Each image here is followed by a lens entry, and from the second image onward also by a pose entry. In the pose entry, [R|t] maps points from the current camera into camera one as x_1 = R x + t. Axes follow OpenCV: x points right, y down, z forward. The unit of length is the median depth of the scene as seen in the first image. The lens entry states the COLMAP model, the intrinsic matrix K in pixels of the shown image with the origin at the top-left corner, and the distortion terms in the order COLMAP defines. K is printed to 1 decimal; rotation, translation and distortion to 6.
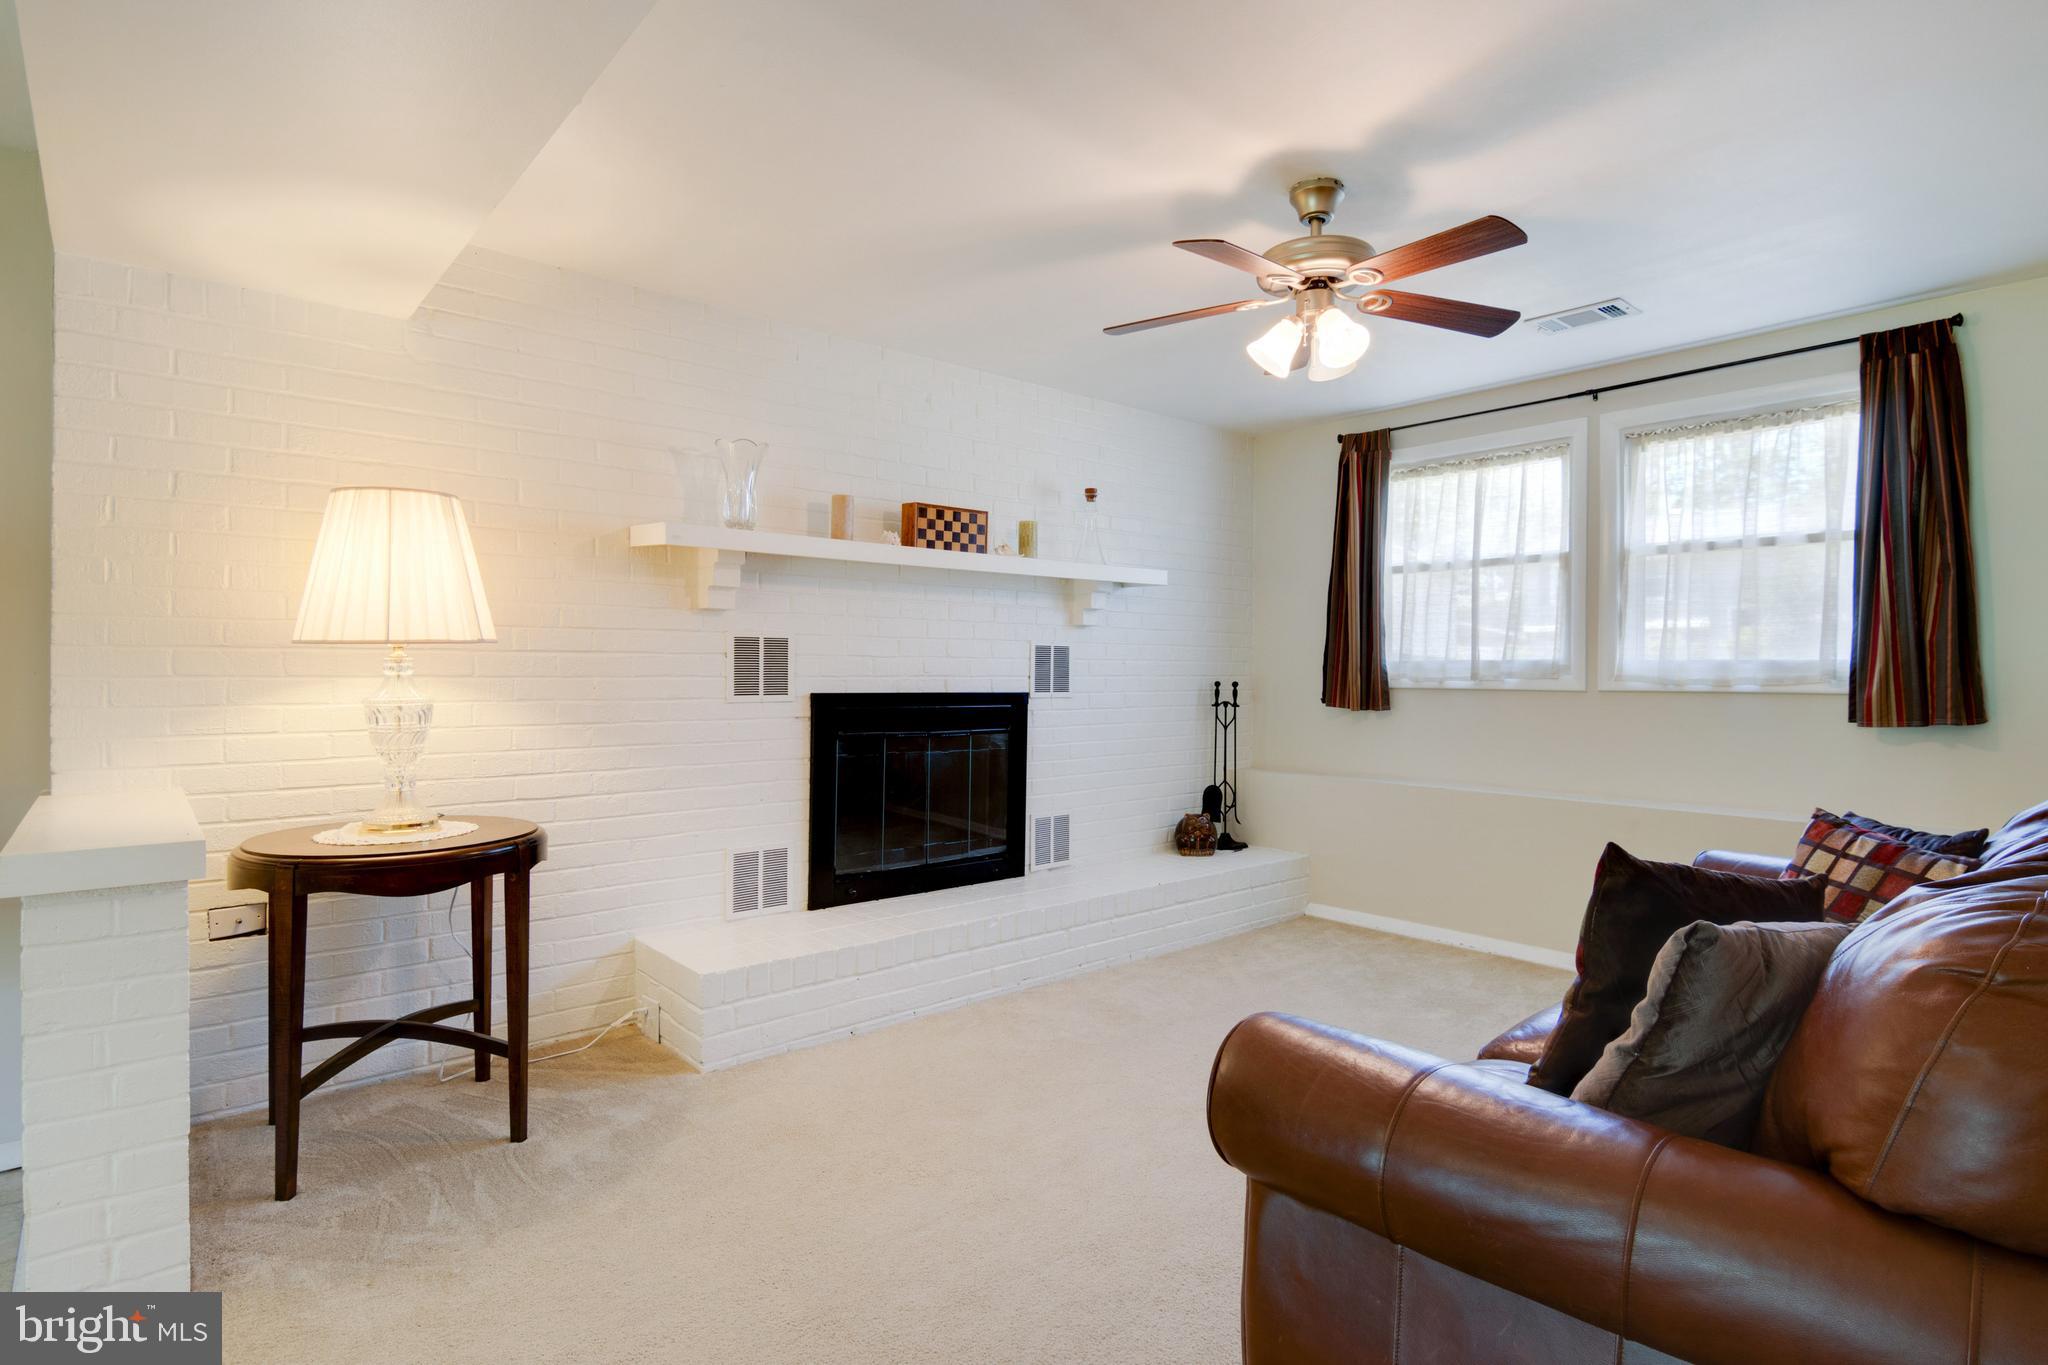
lens RADIAL K [[1026.2, 0, 1073.8], [0, 1026.2, 677.3], [0, 0, 1]] dist [0.000473, -0.000084]
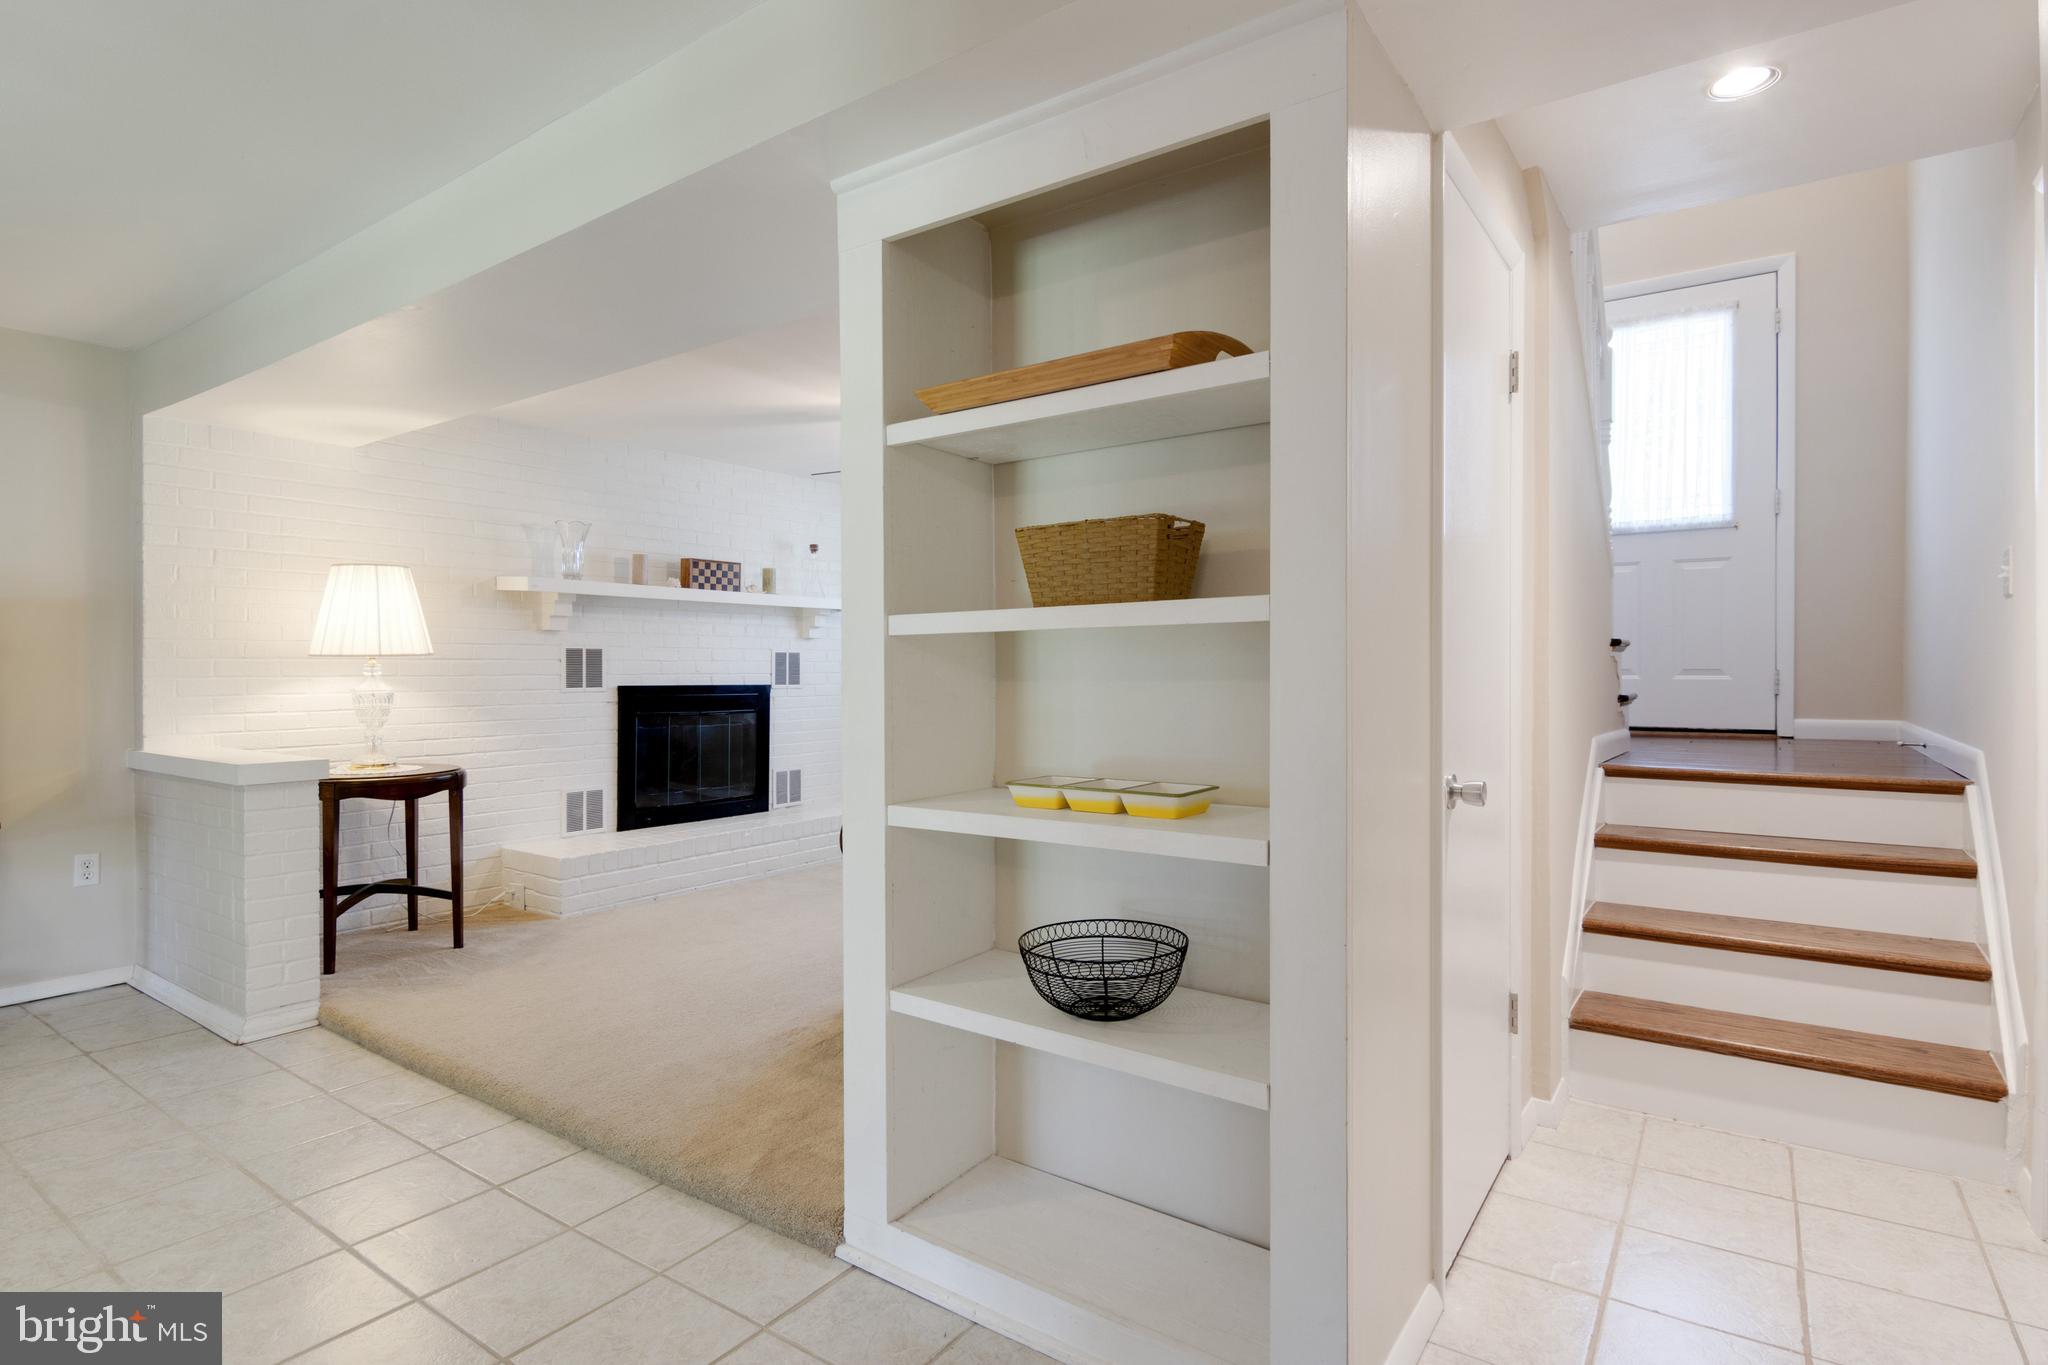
lens RADIAL K [[1026.2, 0, 1073.8], [0, 1026.2, 677.3], [0, 0, 1]] dist [0.000473, -0.000084]
pose [[0.971120, -0.008064, 0.238453, 0.031147], [0.007710, 0.999967, 0.002419, 0.004428], [-0.238465, -0.000510, 0.971151, -0.601547]]
